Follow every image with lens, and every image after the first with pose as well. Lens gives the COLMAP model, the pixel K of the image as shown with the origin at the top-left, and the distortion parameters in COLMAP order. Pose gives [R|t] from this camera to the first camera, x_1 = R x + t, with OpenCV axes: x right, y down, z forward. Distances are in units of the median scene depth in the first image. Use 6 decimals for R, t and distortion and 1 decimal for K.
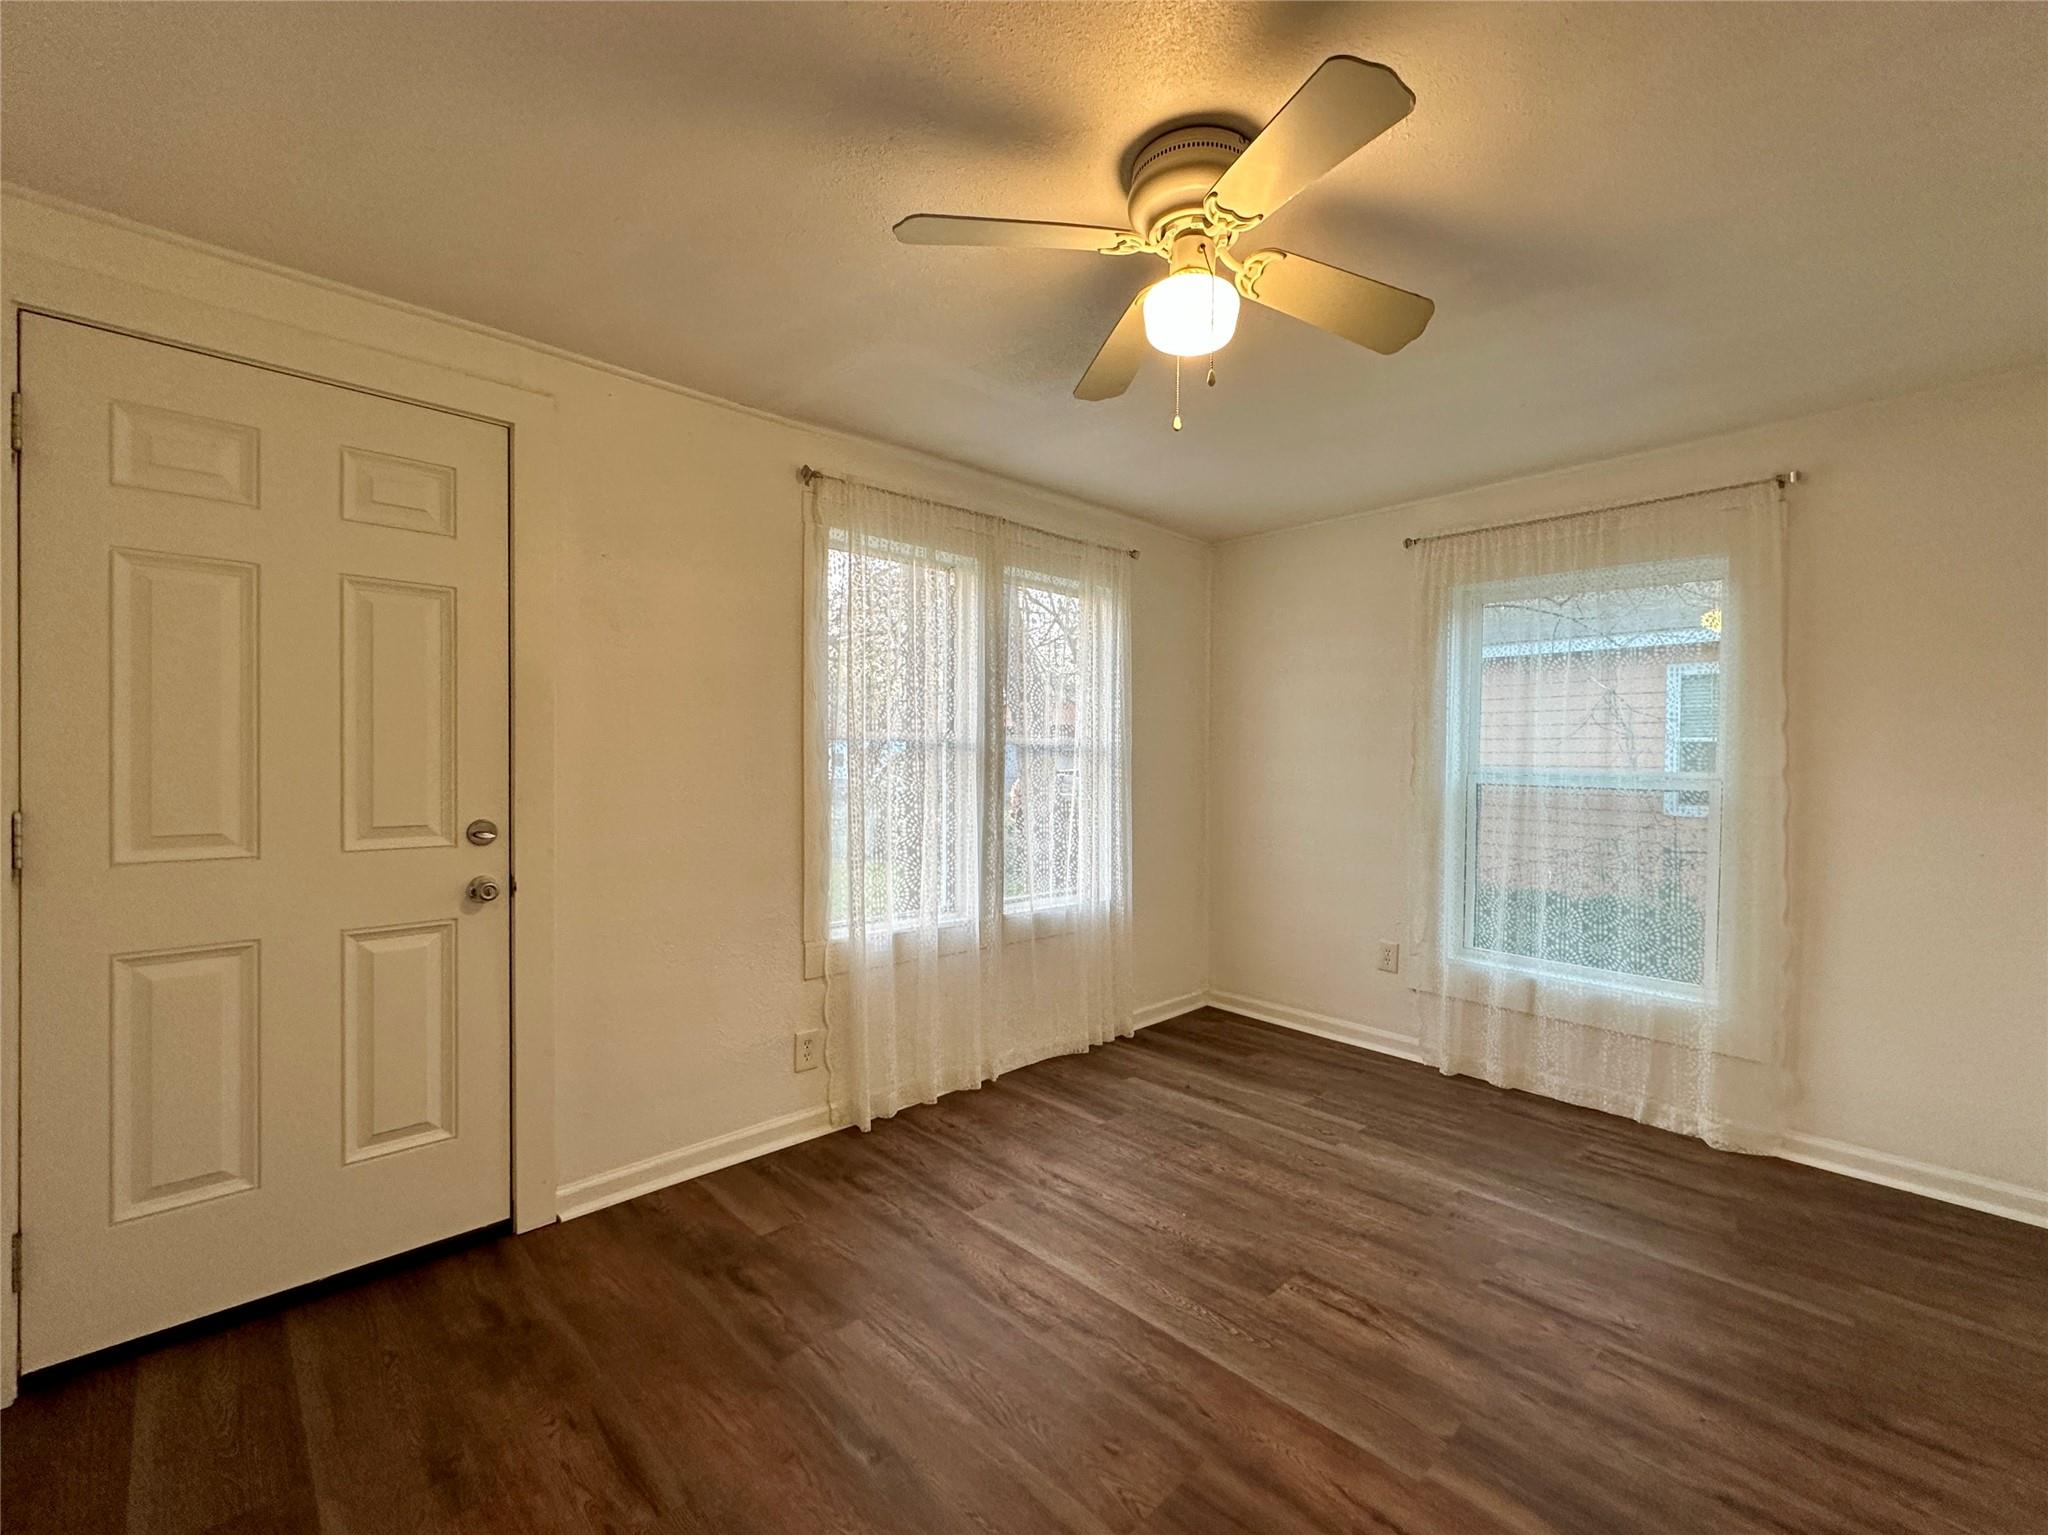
lens RADIAL K [[884.8, 0, 1070.0], [0, 884.8, 765.7], [0, 0, 1]] dist [0.003032, 0.000659]
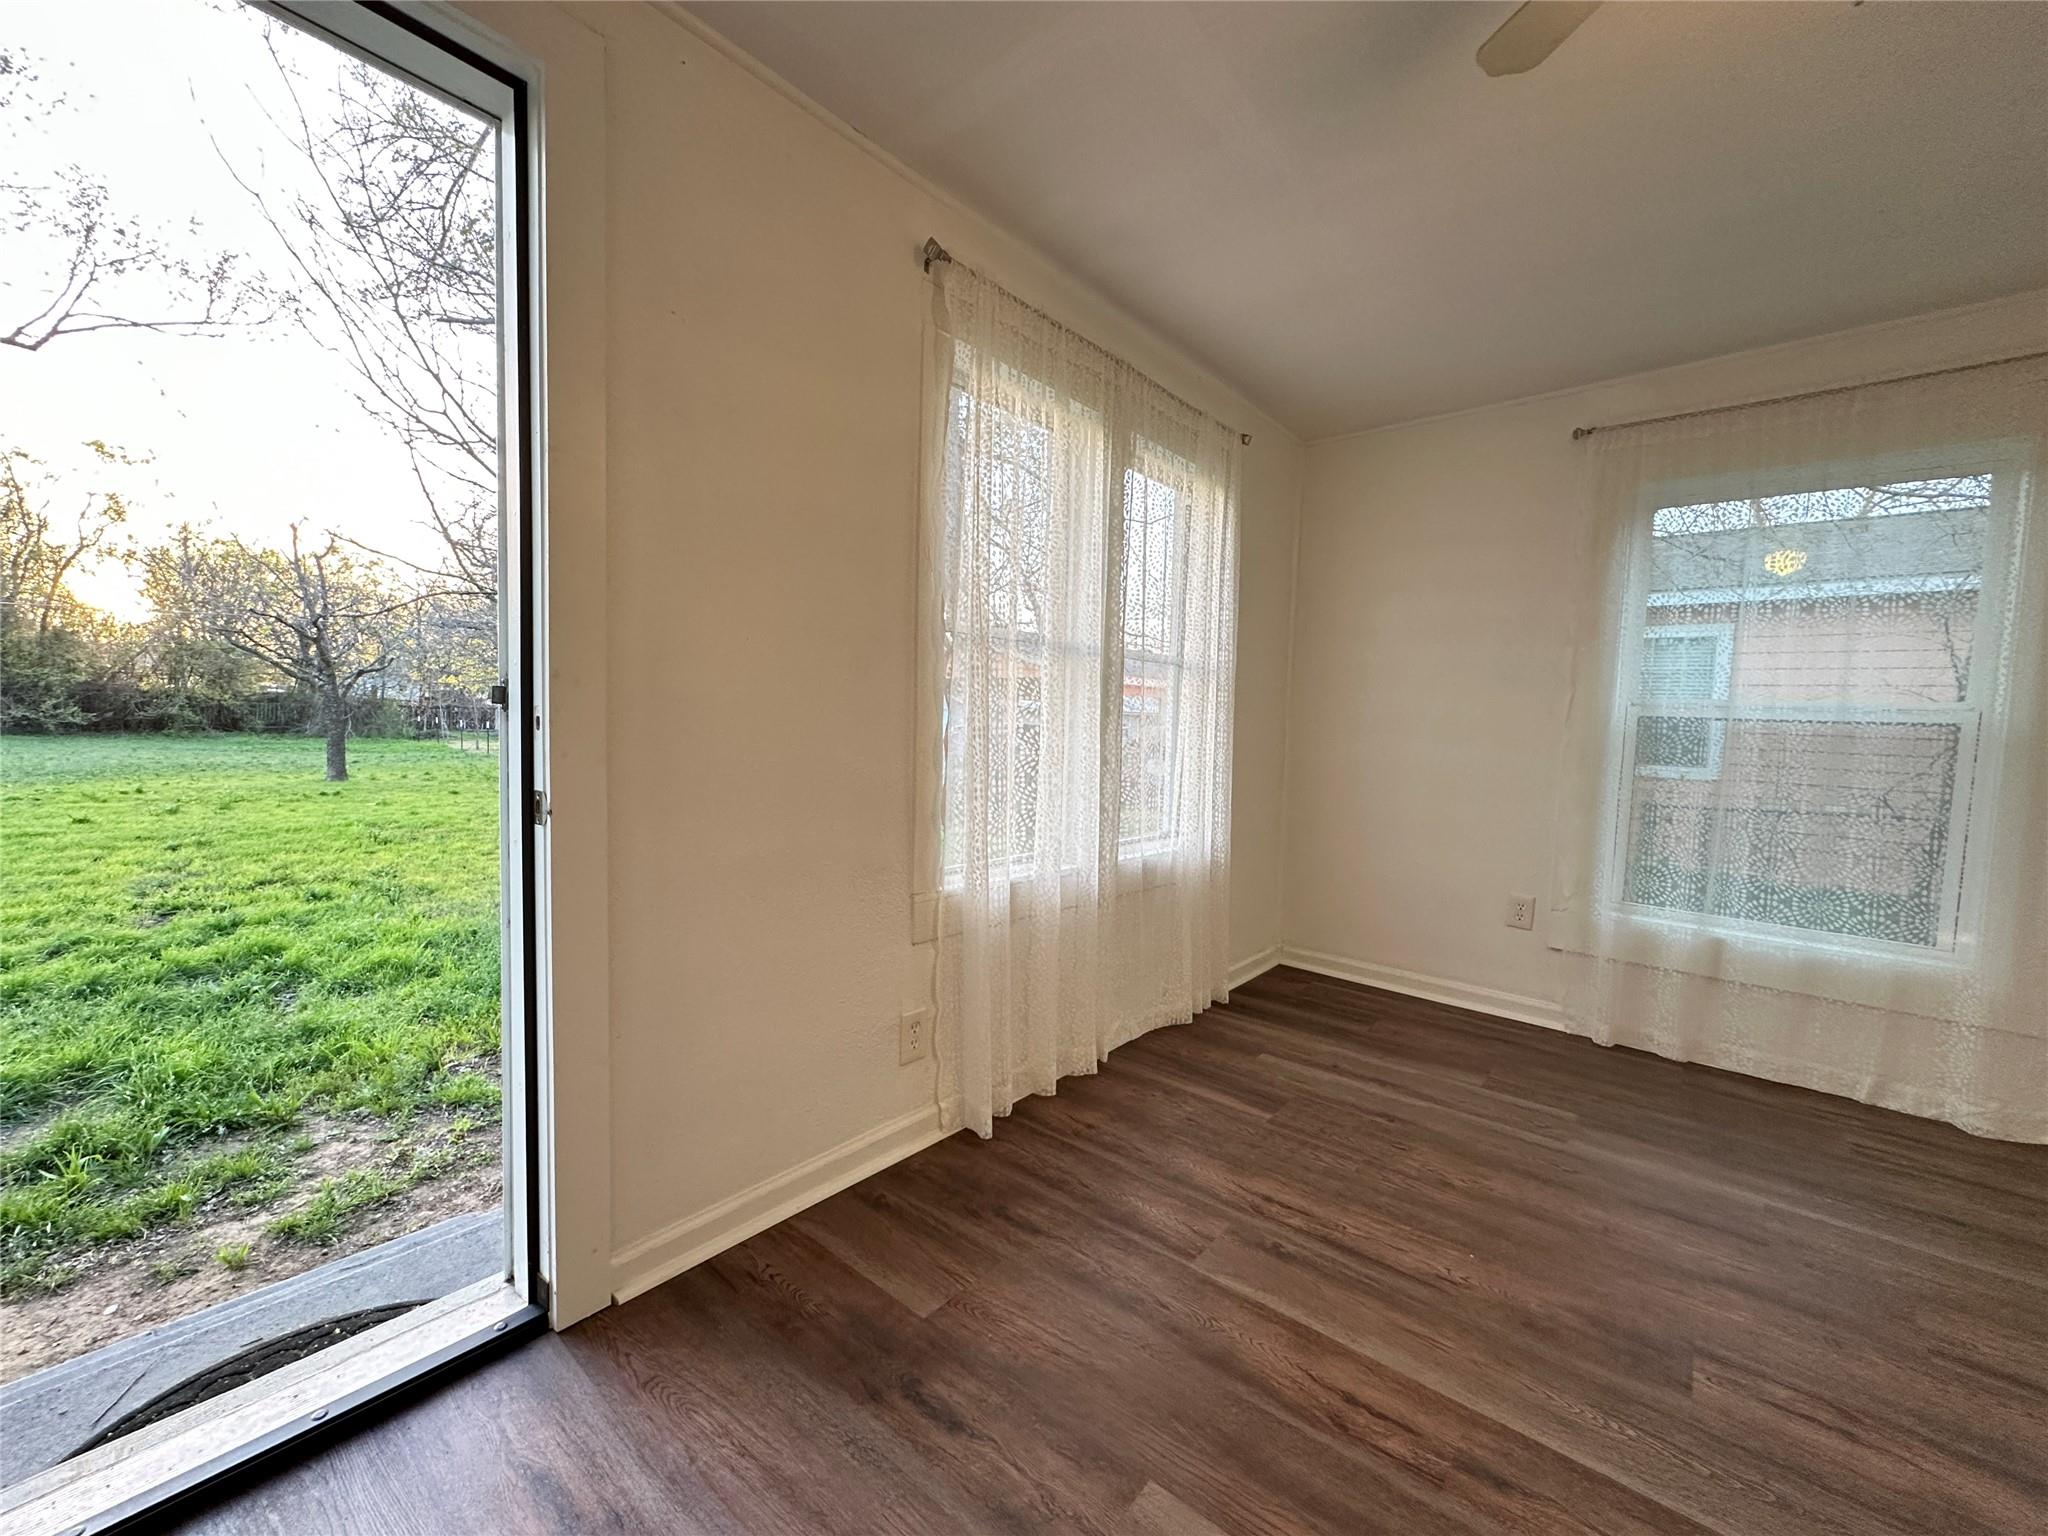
lens RADIAL K [[820.7, 0, 1030.3], [0, 820.7, 767.4], [0, 0, 1]] dist [0.003185, -0.000185]
pose [[0.995706, 0.017418, 0.090924, -0.253713], [-0.021695, 0.998694, 0.046264, 0.053901], [-0.089999, -0.048038, 0.994783, 0.286481]]
